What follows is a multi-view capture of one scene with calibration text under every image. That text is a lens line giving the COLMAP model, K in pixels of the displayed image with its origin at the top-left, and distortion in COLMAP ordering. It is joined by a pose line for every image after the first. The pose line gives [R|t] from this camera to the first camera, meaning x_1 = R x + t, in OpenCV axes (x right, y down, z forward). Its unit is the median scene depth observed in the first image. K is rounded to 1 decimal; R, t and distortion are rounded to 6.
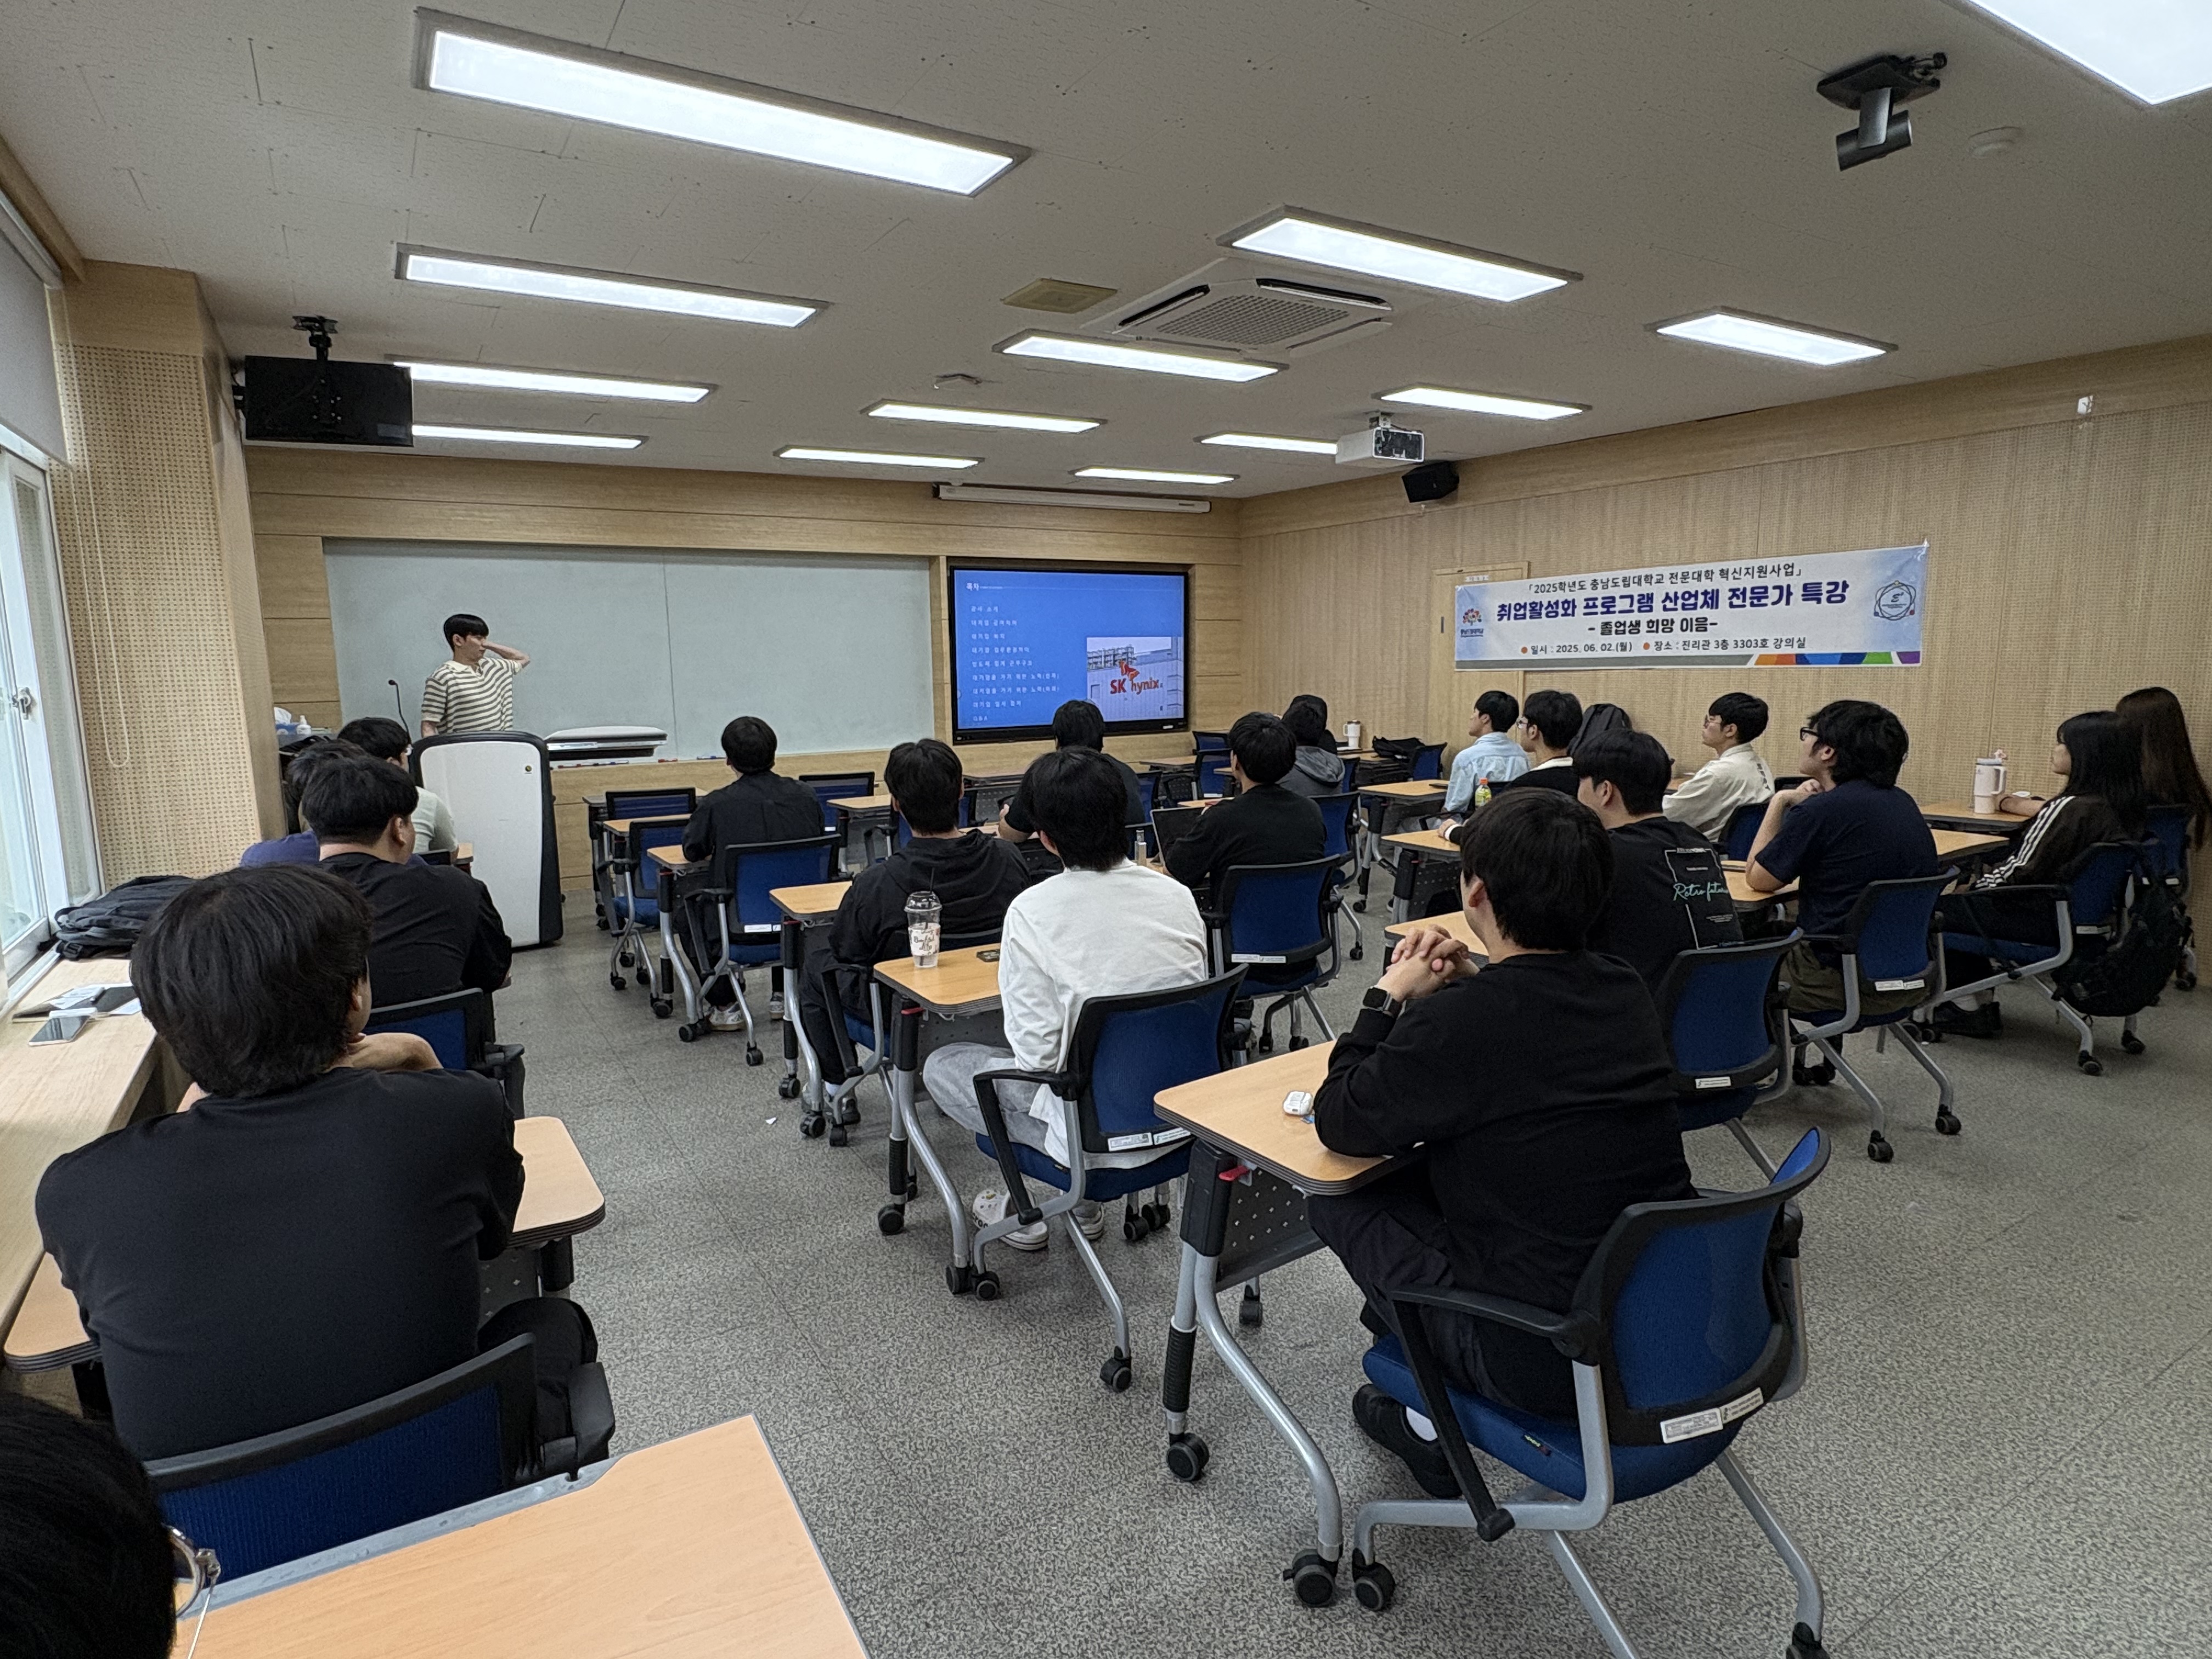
lens RADIAL K [[1200.5, 0, 1106.0], [0, 1200.5, 829.5], [0, 0, 1]] dist [-0.001403, 0.000323]
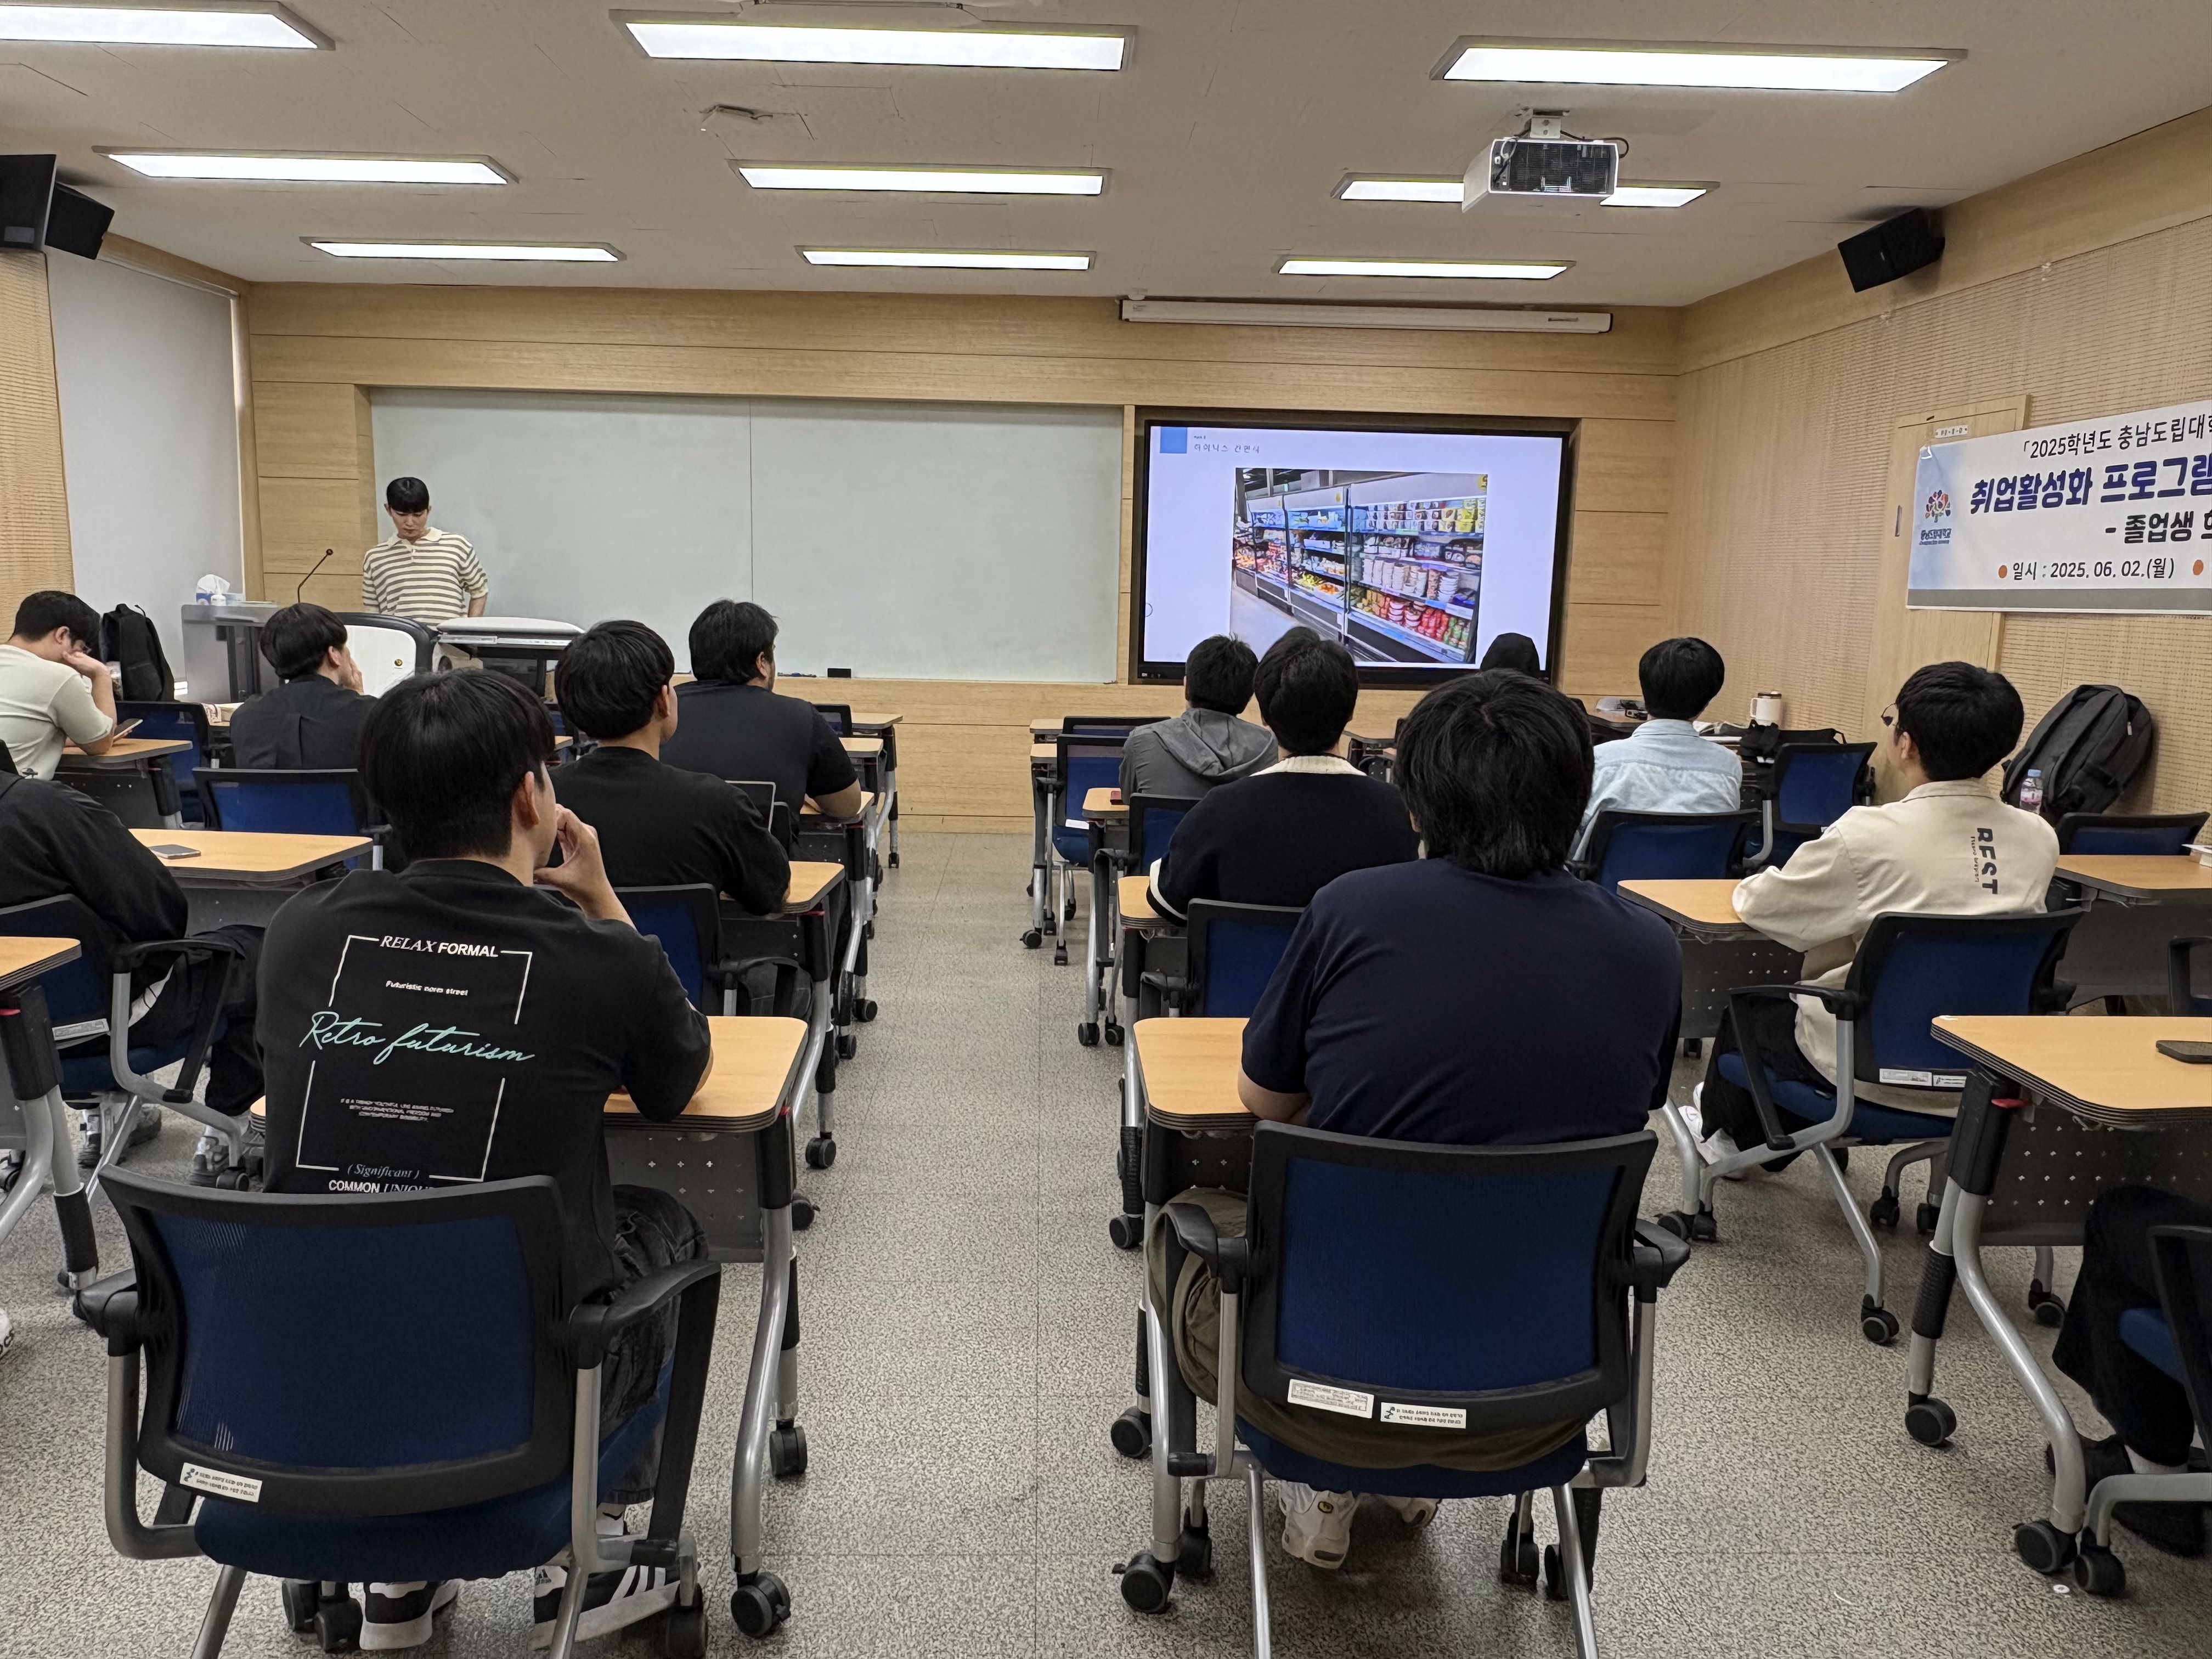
lens RADIAL K [[1602.4, 0, 1106.0], [0, 1602.4, 829.5], [0, 0, 1]] dist [-0.002859, 0.010023]
pose [[0.865460, 0.116013, -0.487360, 0.369657], [-0.109152, 0.993113, 0.042571, -0.029426], [0.488942, 0.016353, 0.872163, 0.231358]]
